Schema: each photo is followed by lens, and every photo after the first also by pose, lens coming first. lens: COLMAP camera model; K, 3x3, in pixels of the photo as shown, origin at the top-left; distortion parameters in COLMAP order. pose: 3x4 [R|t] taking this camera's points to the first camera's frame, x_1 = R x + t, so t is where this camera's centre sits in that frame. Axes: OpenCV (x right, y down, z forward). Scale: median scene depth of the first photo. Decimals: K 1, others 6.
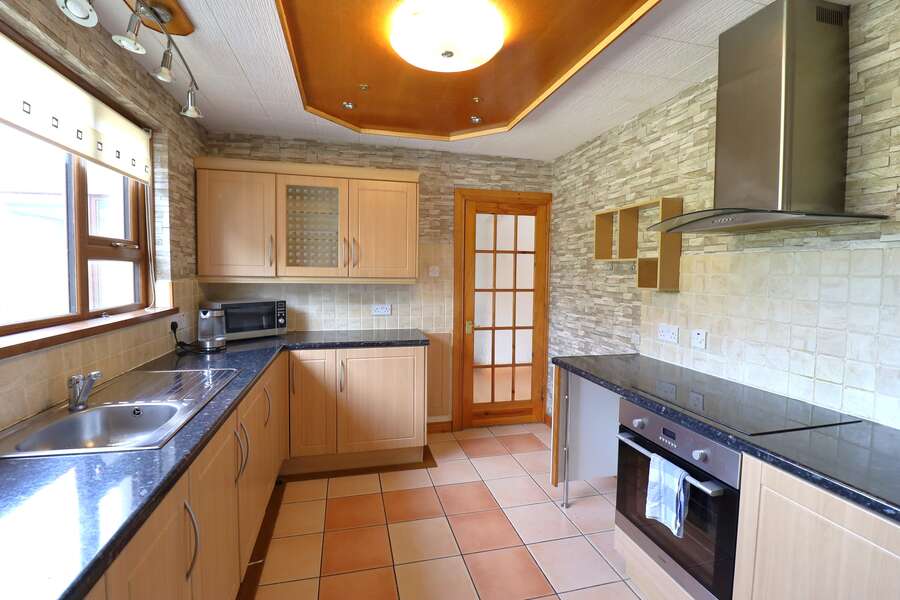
lens RADIAL K [[414.2, 0, 447.7], [0, 414.2, 289.7], [0, 0, 1]] dist [0.001956, -0.013760]
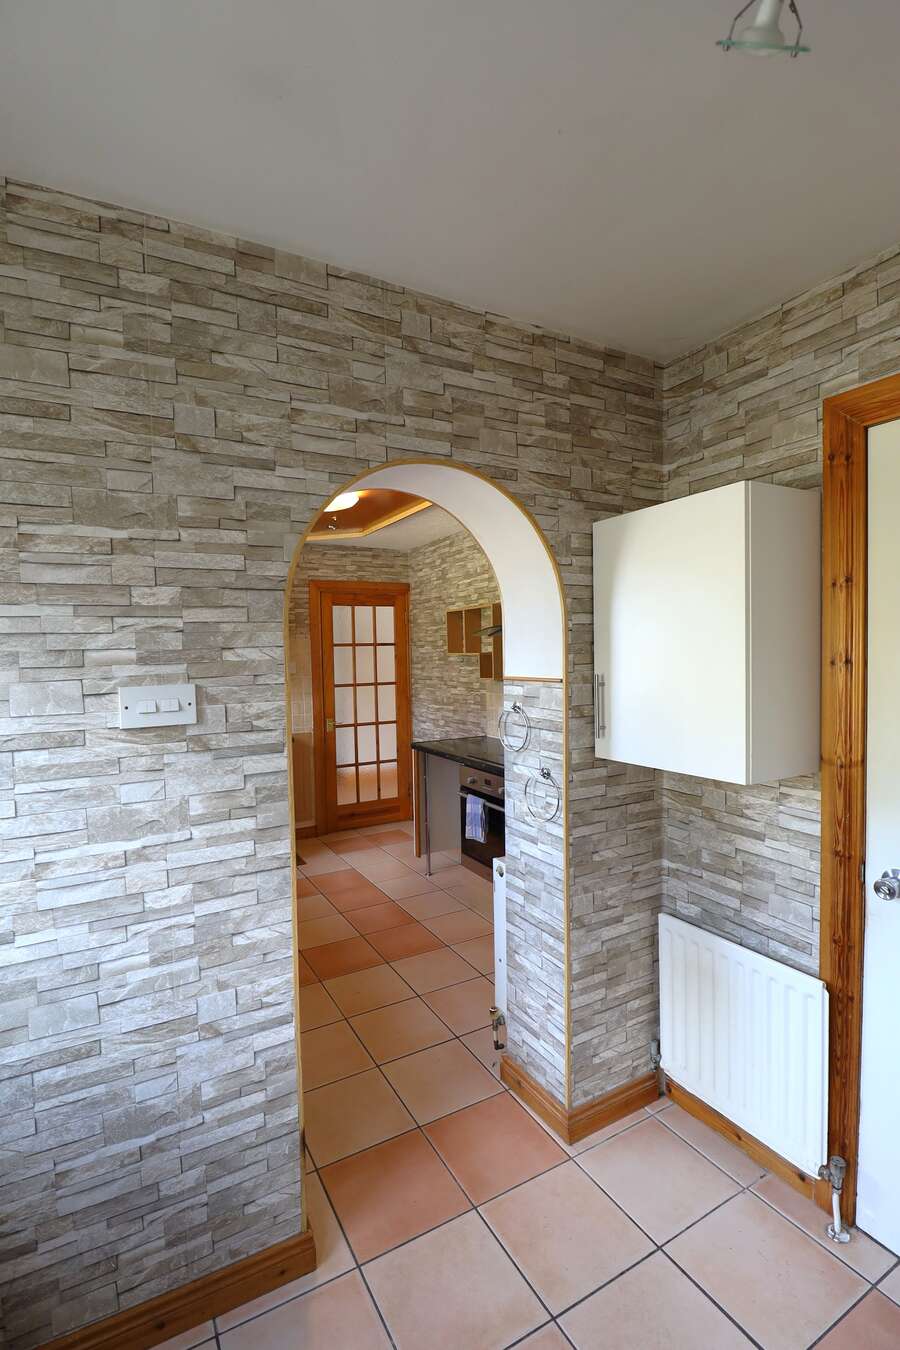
lens RADIAL K [[621.3, 0, 439.6], [0, 621.3, 676.3], [0, 0, 1]] dist [0.001956, -0.013760]
pose [[0.965491, -0.040768, 0.257226, -0.068299], [0.042753, 0.999083, -0.002128, -0.007482], [-0.256903, 0.013051, 0.966349, -0.446950]]
